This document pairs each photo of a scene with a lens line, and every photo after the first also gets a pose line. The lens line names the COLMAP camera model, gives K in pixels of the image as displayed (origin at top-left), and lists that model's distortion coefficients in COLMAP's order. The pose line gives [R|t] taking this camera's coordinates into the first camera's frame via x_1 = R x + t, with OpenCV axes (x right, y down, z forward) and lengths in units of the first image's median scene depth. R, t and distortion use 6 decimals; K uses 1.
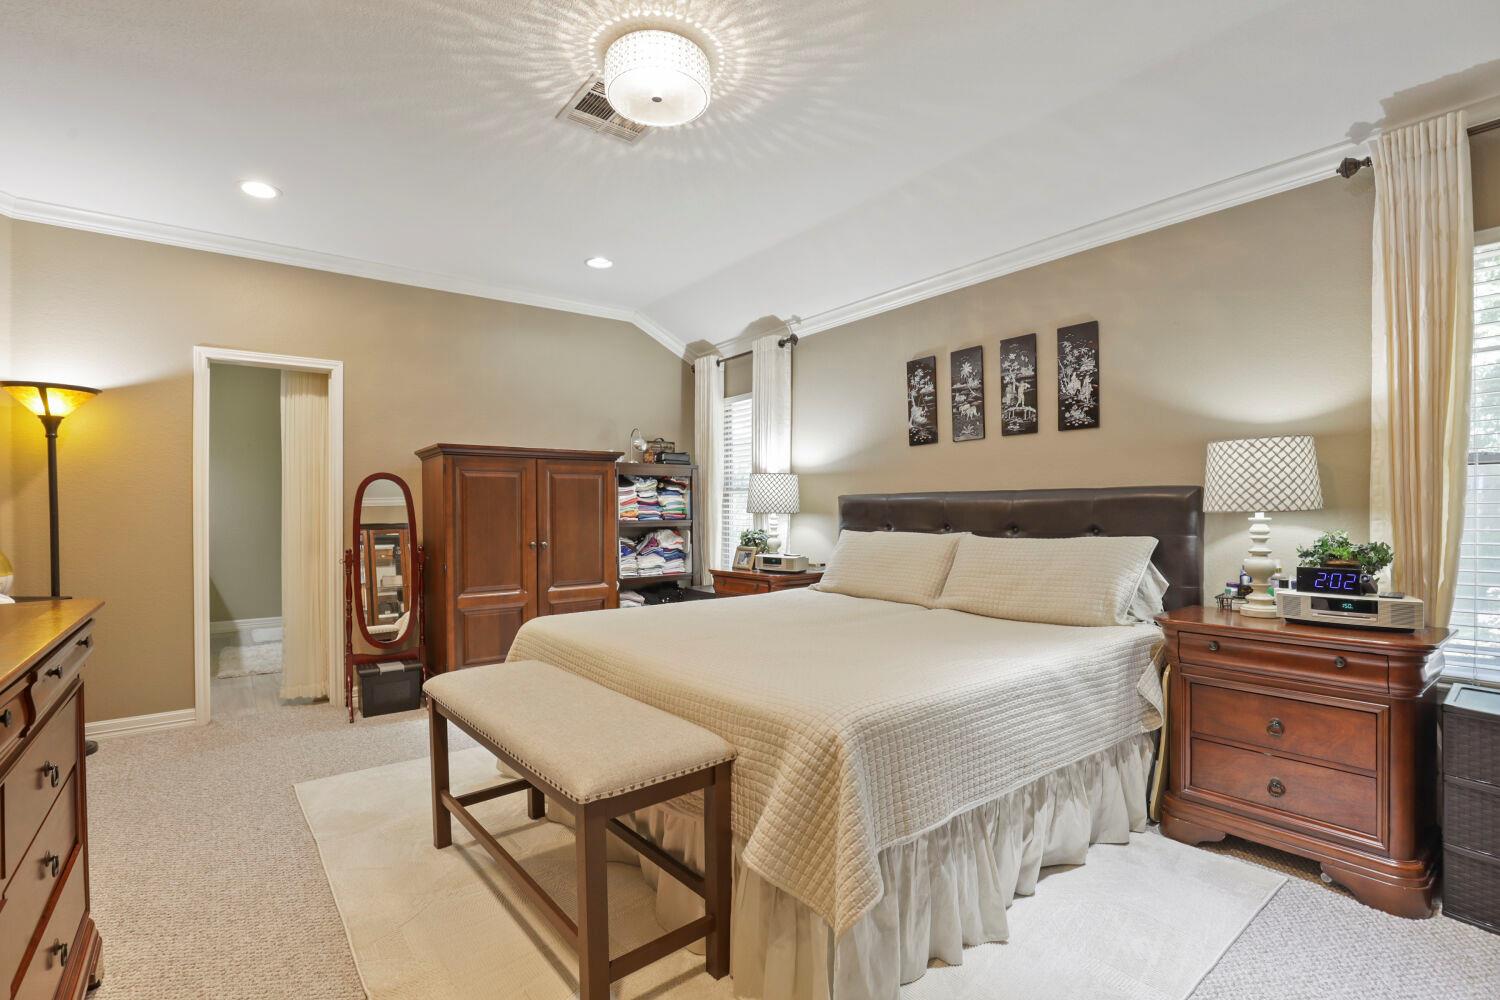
lens RADIAL K [[688.6, 0, 739.0], [0, 688.6, 505.8], [0, 0, 1]] dist [-0.007687, -0.000724]
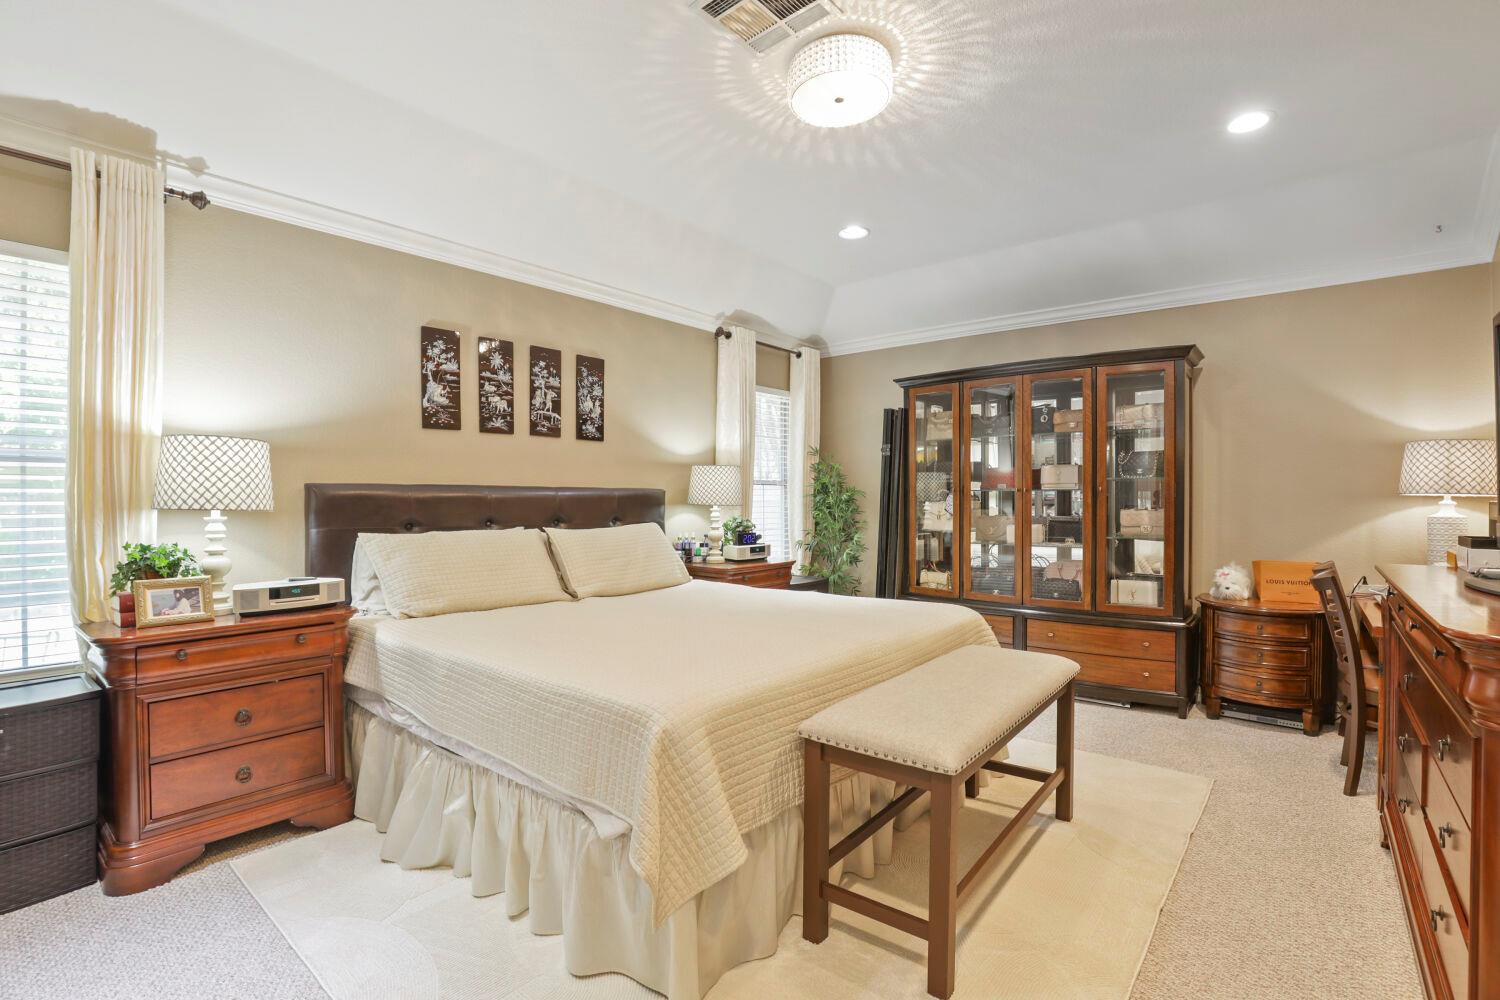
lens RADIAL K [[688.6, 0, 739.6], [0, 688.6, 500.7], [0, 0, 1]] dist [-0.007687, -0.000724]
pose [[-0.200878, 0.011007, 0.979554, -0.723843], [0.002401, 0.999939, -0.010744, 0.011976], [-0.979613, 0.000194, -0.200893, 0.899339]]
